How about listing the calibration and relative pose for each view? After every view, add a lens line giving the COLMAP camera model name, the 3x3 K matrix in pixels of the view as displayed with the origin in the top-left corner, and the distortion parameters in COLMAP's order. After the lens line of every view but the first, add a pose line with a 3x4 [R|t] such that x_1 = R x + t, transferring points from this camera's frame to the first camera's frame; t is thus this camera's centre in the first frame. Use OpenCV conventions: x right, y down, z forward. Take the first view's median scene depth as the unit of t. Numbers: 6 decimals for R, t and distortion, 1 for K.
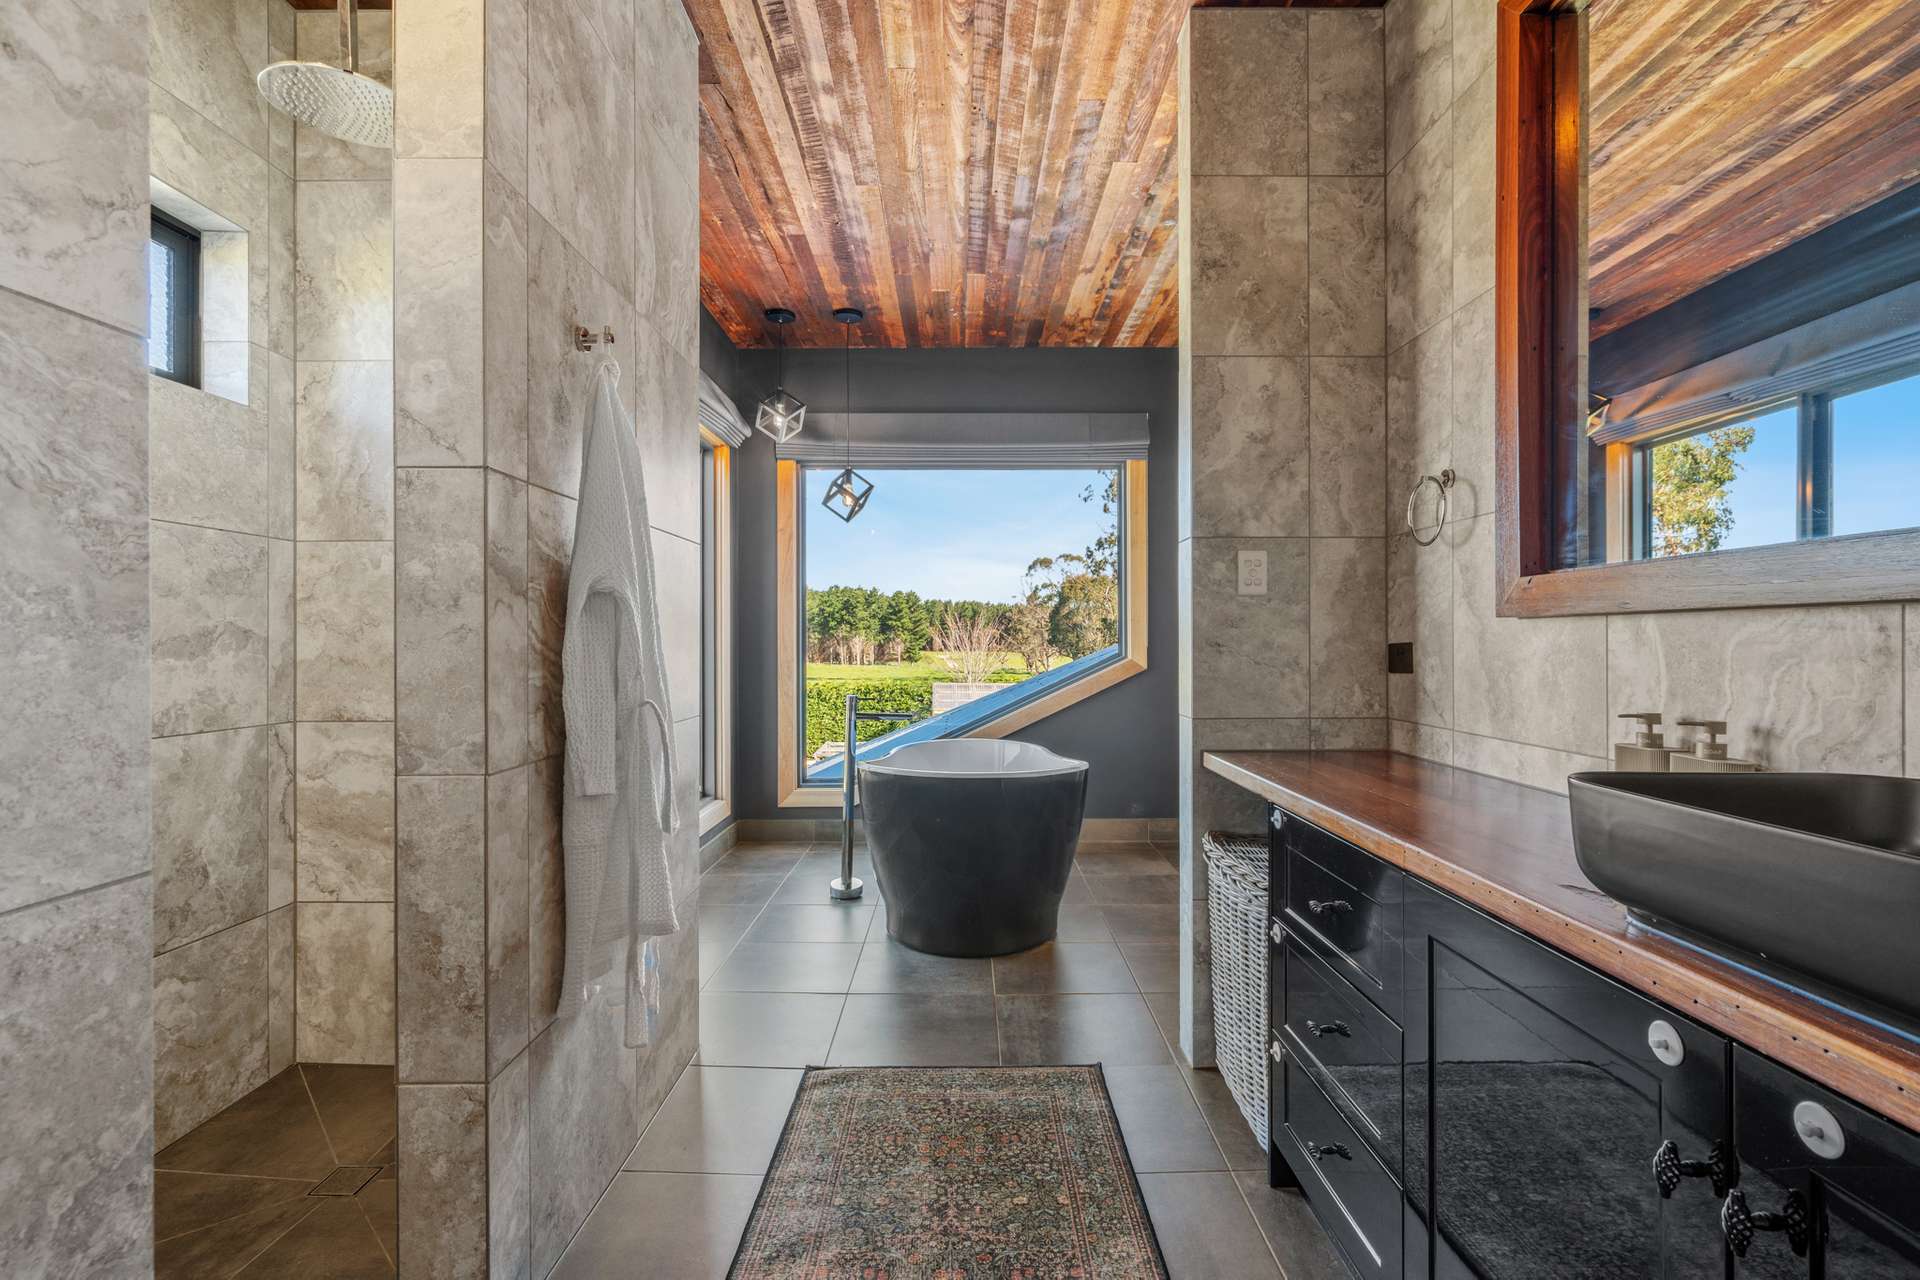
lens RADIAL K [[873.3, 0, 959.0], [0, 873.3, 648.3], [0, 0, 1]] dist [-0.001476, 0.000414]
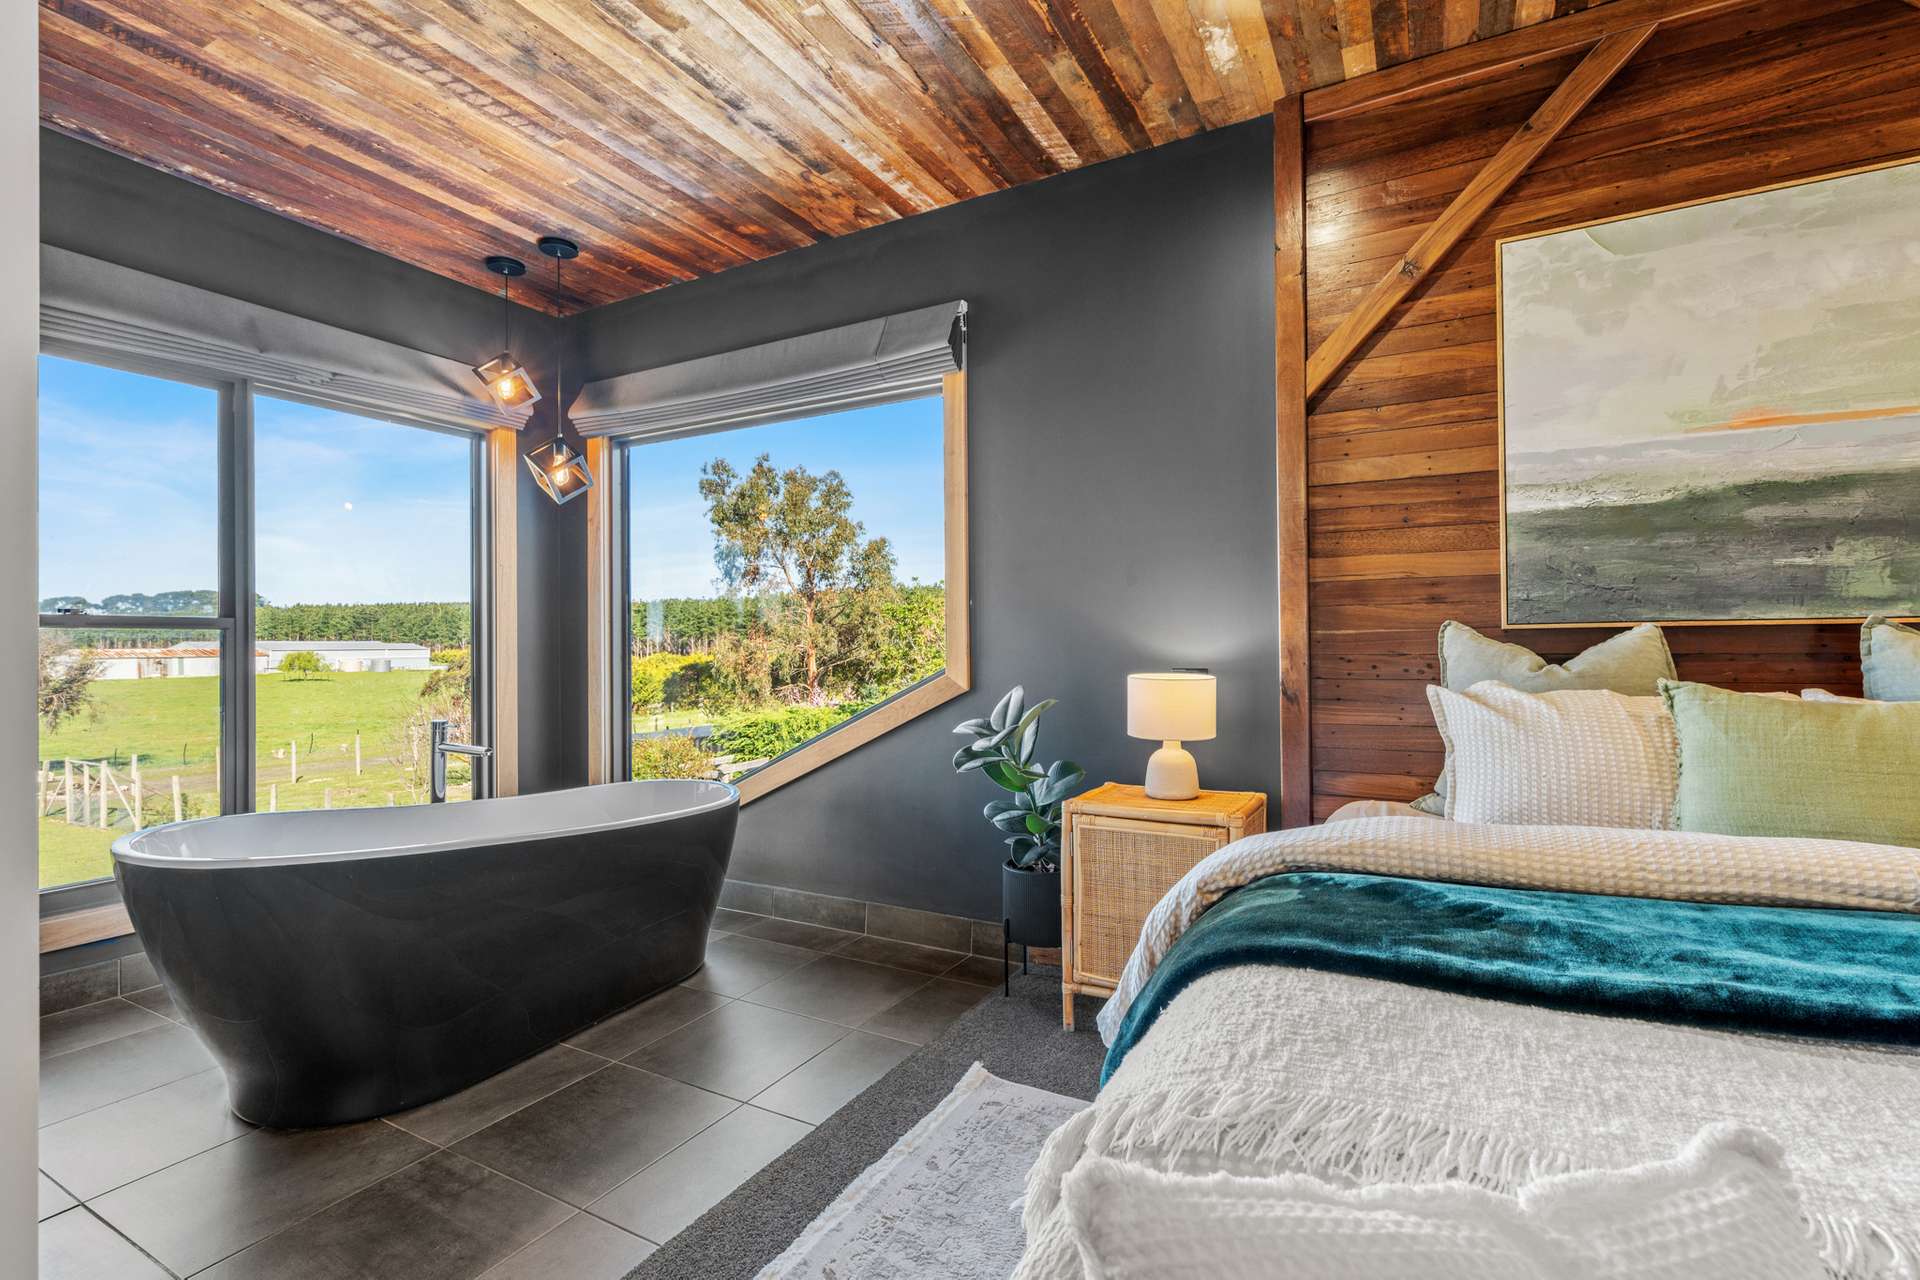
lens RADIAL K [[873.3, 0, 959.0], [0, 873.3, 648.3], [0, 0, 1]] dist [-0.001476, 0.000414]
pose [[0.875552, -0.003288, -0.483113, 0.558078], [0.003904, 0.999992, 0.000270, -0.009651], [0.483108, -0.002122, 0.875558, 0.450051]]
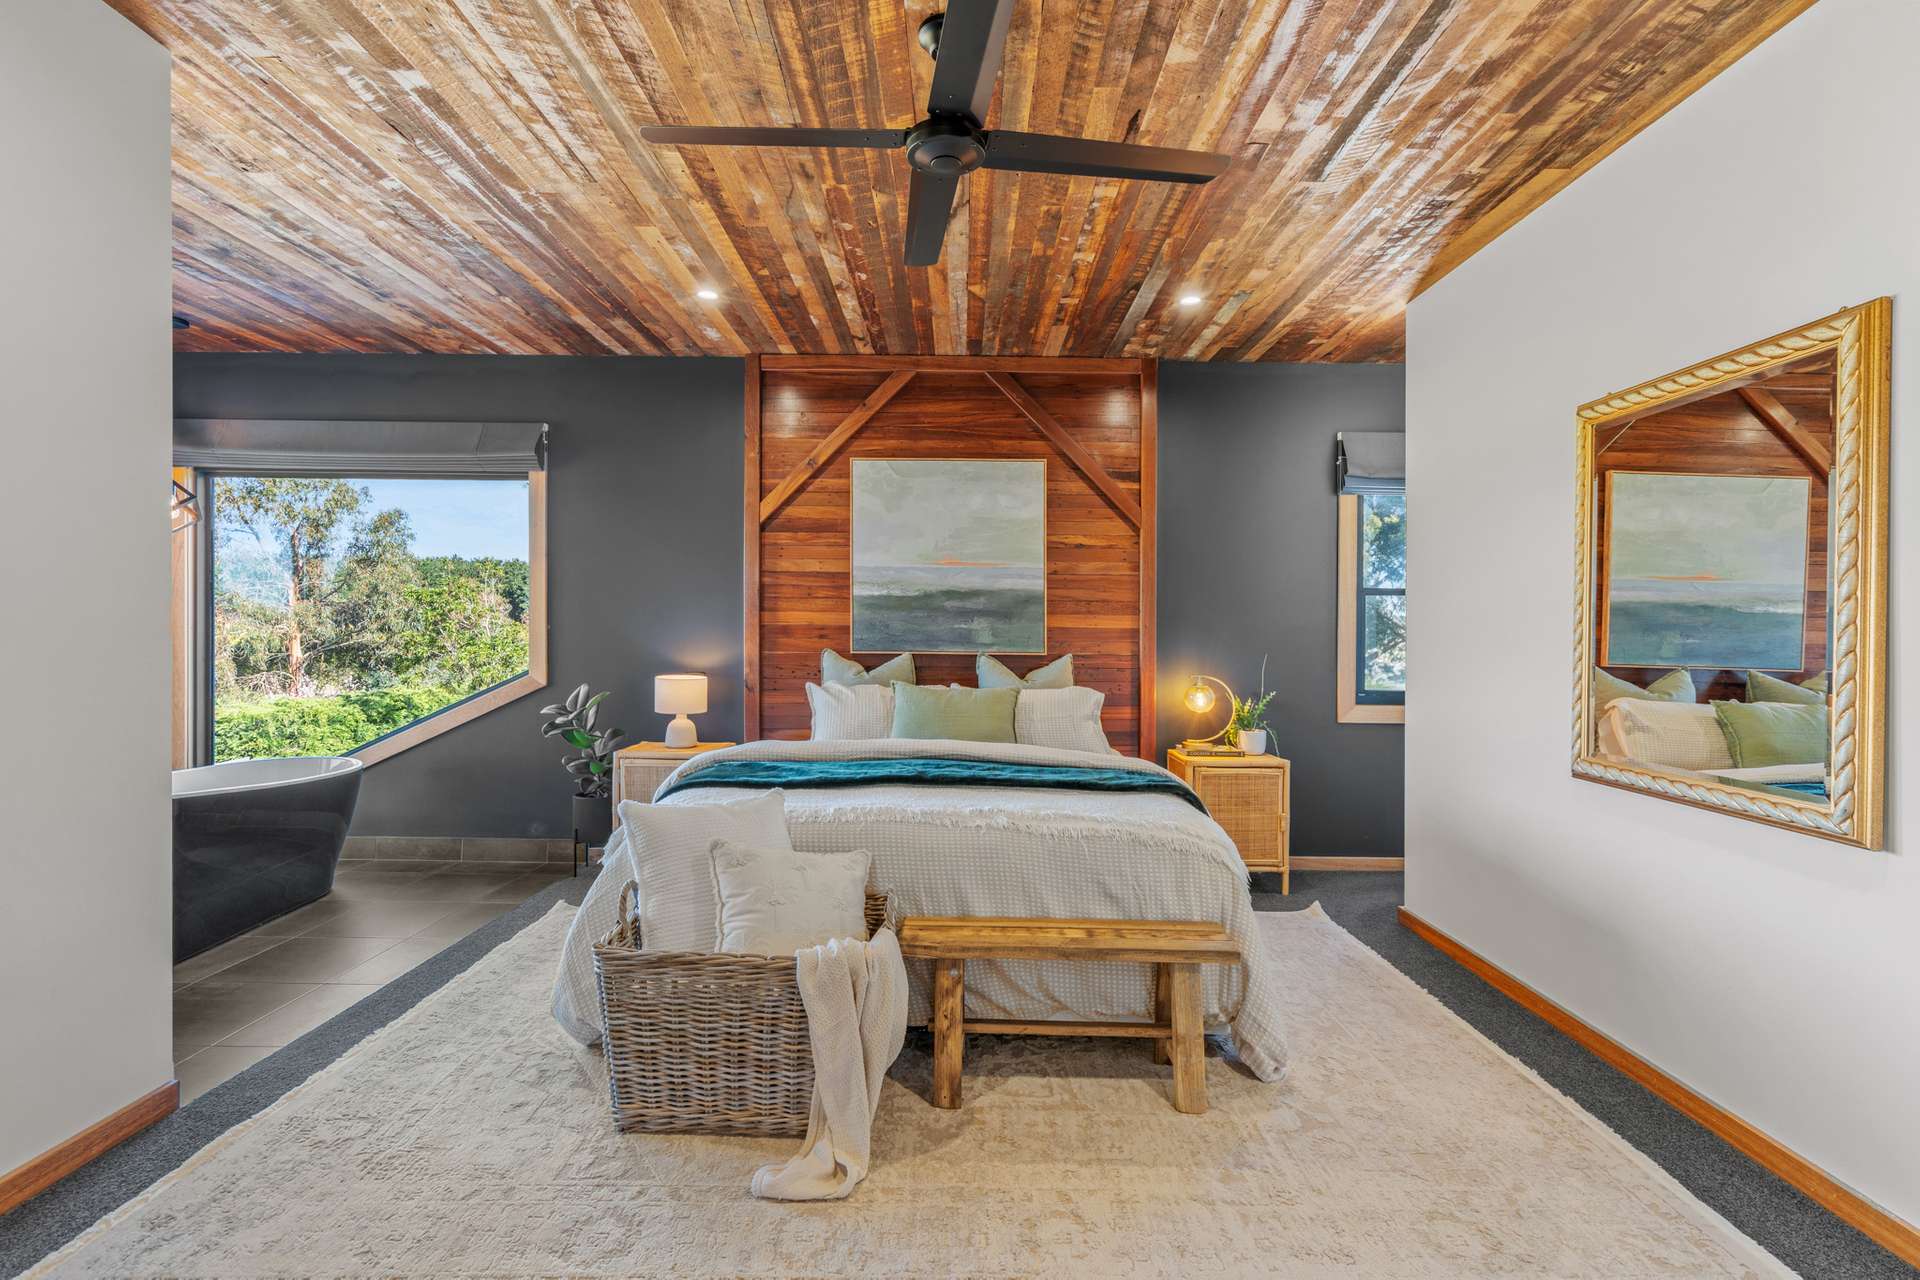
lens RADIAL K [[873.3, 0, 959.0], [0, 873.3, 648.3], [0, 0, 1]] dist [-0.001476, 0.000414]
pose [[0.999897, 0.013592, -0.004712, 0.722636], [-0.013516, 0.999784, 0.015802, -0.043403], [0.004926, -0.015736, 0.999864, 0.029417]]
